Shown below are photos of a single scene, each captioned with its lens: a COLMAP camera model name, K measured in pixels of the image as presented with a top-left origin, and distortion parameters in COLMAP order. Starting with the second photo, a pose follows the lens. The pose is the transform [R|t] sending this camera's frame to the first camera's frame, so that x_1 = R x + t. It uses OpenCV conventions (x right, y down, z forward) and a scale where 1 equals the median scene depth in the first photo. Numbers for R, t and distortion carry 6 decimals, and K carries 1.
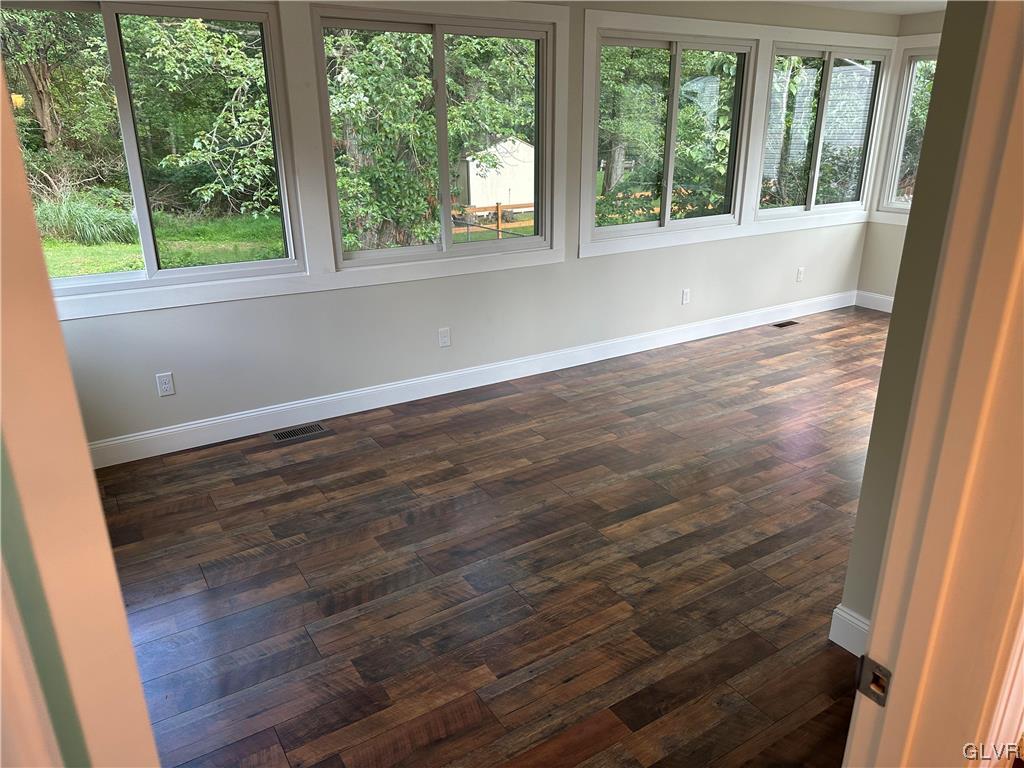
lens RADIAL K [[726.6, 0, 513.7], [0, 726.6, 388.9], [0, 0, 1]] dist [0.032799, -0.001200]
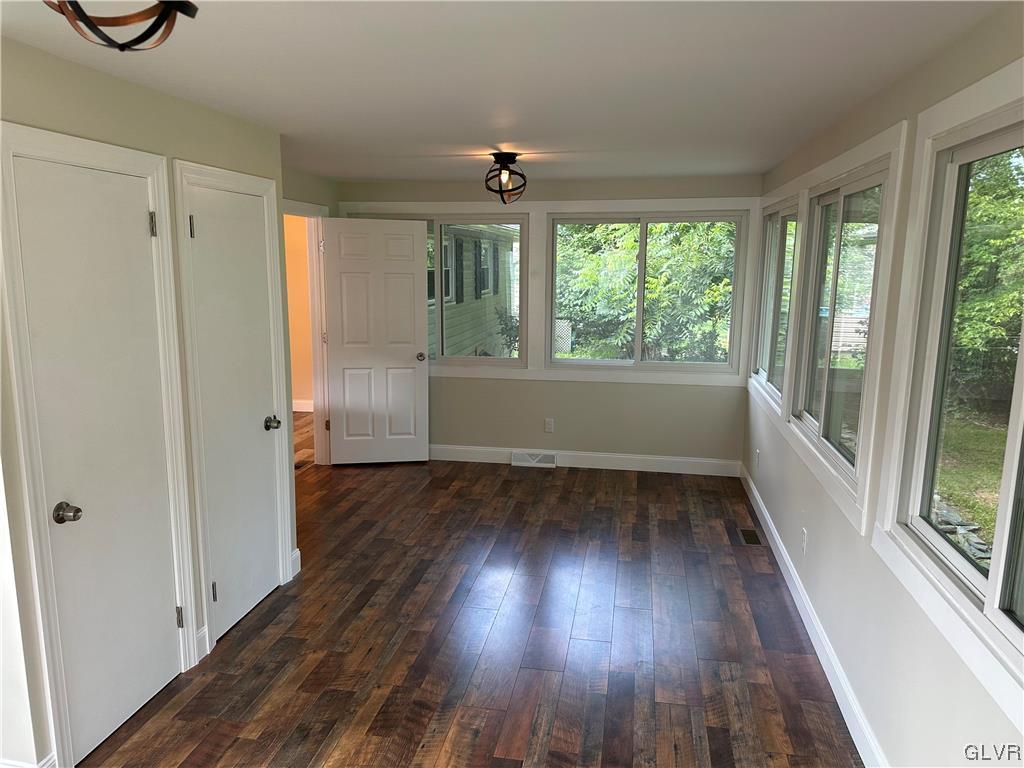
lens RADIAL K [[726.6, 0, 513.7], [0, 726.6, 388.9], [0, 0, 1]] dist [0.032799, -0.001200]
pose [[-0.684065, 0.120574, -0.719386, 1.025086], [-0.263644, 0.878697, 0.397974, -0.678840], [0.680108, 0.461902, -0.569298, 1.711315]]
